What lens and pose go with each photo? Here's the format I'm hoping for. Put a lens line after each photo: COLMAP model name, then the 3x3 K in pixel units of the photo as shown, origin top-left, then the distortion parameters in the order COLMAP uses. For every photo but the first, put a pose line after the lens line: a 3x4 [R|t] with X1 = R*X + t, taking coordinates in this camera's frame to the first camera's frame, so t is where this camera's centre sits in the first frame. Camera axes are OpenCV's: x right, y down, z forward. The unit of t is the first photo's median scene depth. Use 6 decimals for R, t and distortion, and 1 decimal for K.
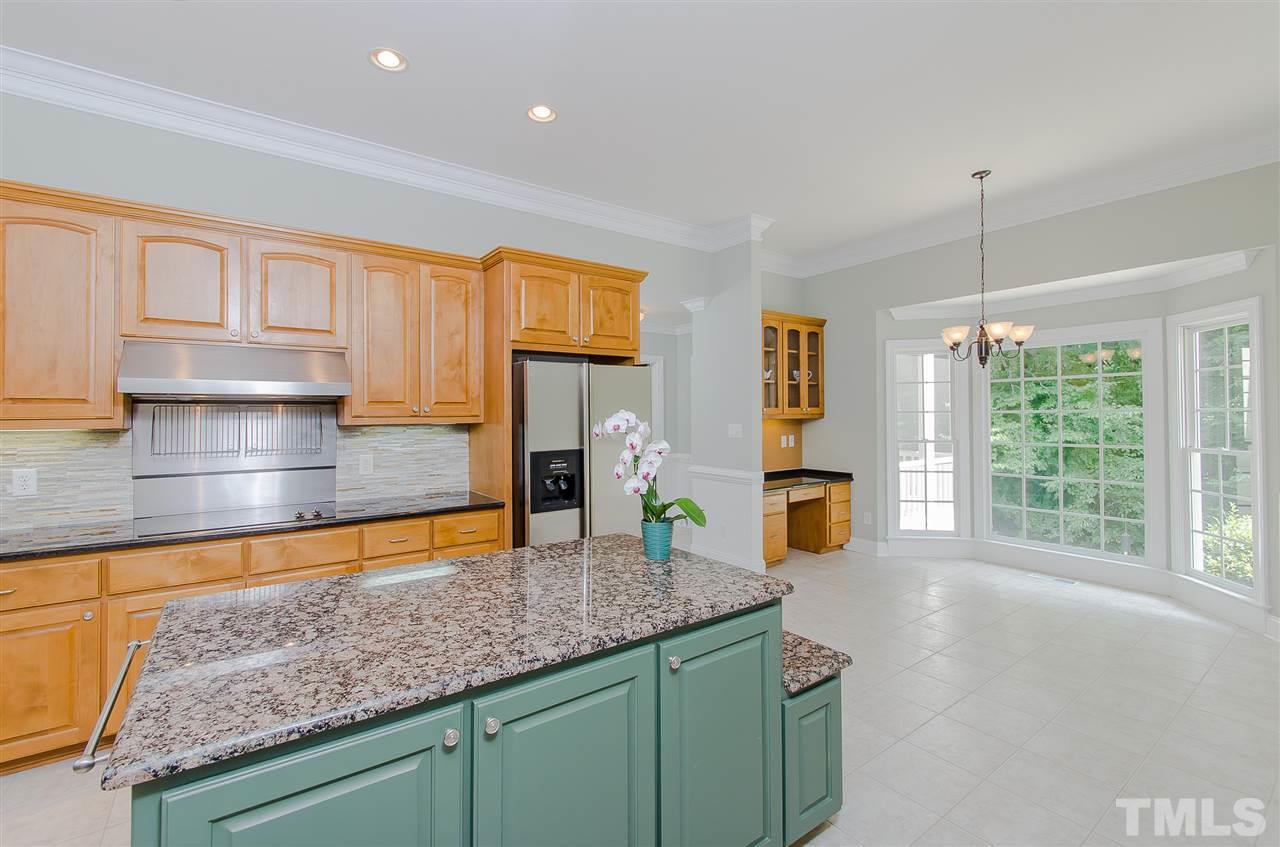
lens RADIAL K [[557.6, 0, 647.7], [0, 557.6, 408.5], [0, 0, 1]] dist [-0.000093, -0.000299]
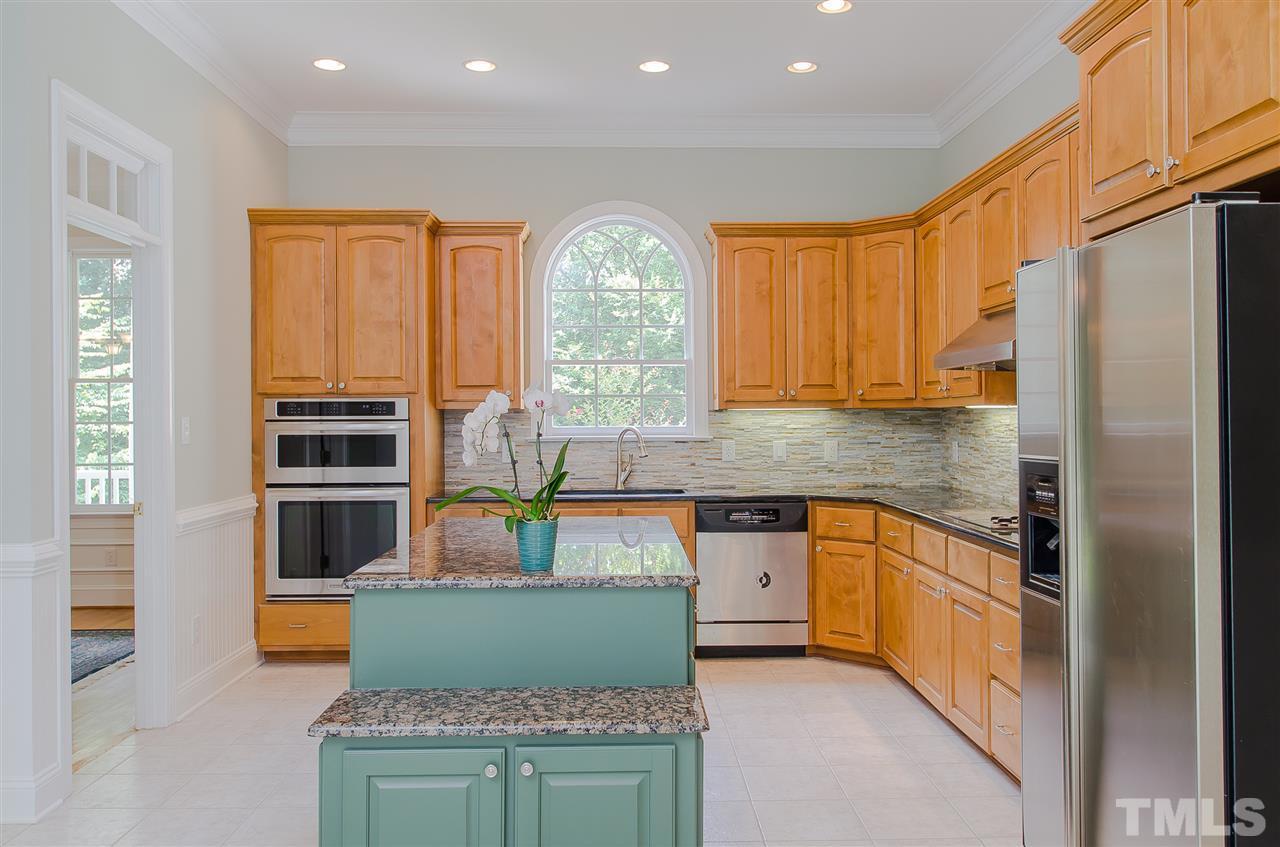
lens RADIAL K [[1022.6, 0, 640.0], [0, 1022.6, 423.5], [0, 0, 1]] dist [0.004337, -0.001489]
pose [[-0.573789, 0.013568, -0.818891, 0.451200], [0.013409, 0.999884, 0.007172, 0.024042], [0.818893, -0.006865, -0.573905, 0.798977]]
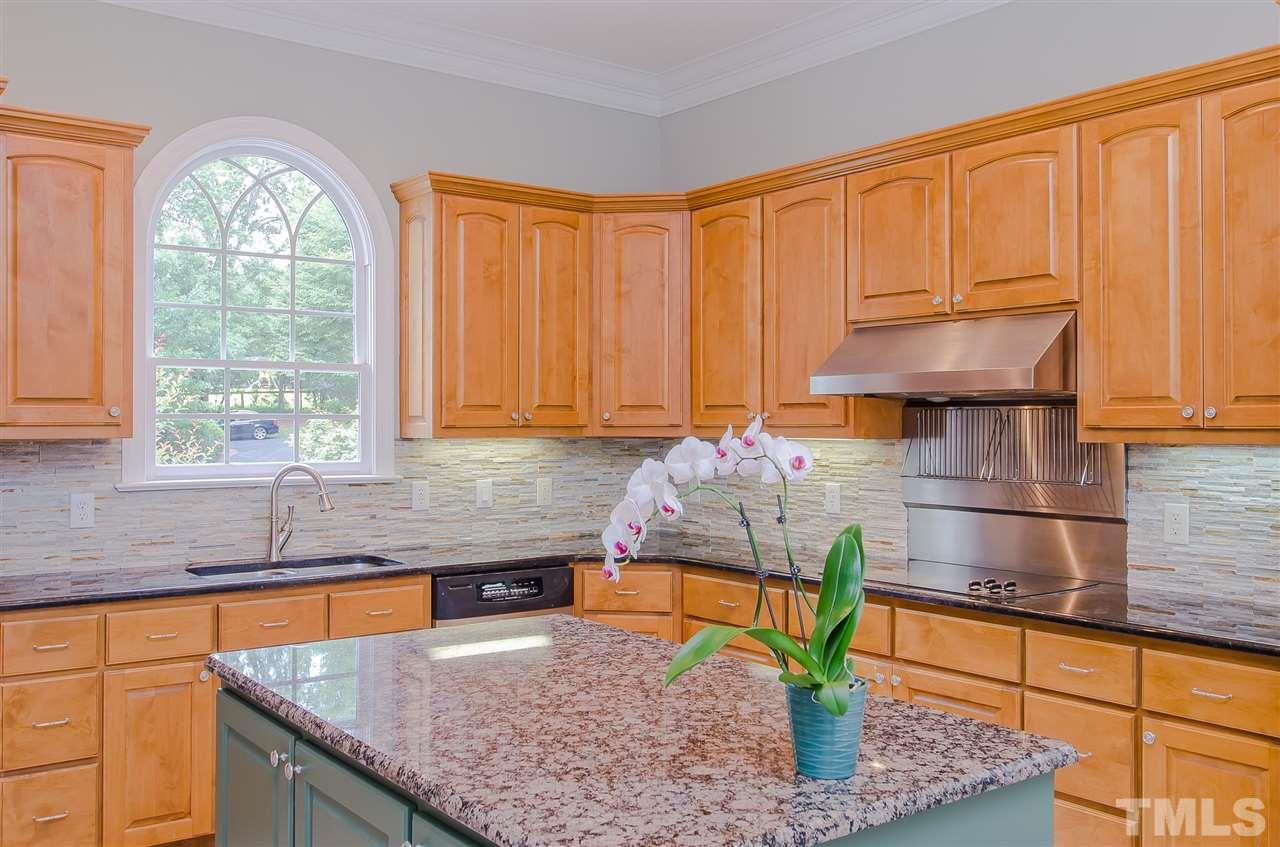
lens RADIAL K [[1141.3, 0, 640.0], [0, 1141.3, 423.5], [0, 0, 1]] dist [-0.004064, -0.014059]
pose [[0.010394, 0.005166, -0.999933, 0.355596], [0.005849, 0.999969, 0.005227, 0.001580], [0.999929, -0.005903, 0.010364, 0.354552]]
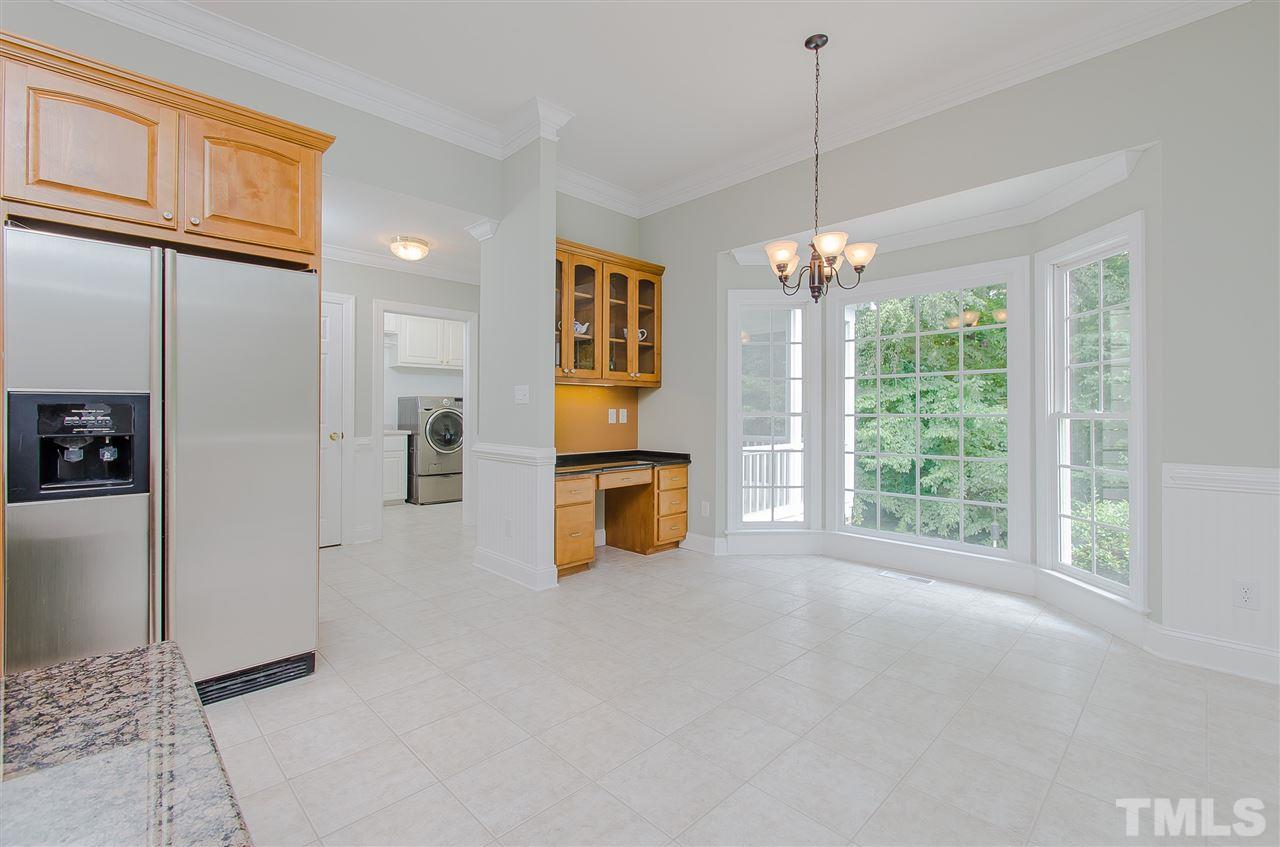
lens RADIAL K [[557.6, 0, 647.7], [0, 557.6, 408.5], [0, 0, 1]] dist [-0.000093, -0.000299]
pose [[0.989361, 0.010435, 0.145106, 0.216361], [-0.010802, 0.999940, 0.001747, 0.056244], [-0.145080, -0.003295, 0.989415, 0.233554]]
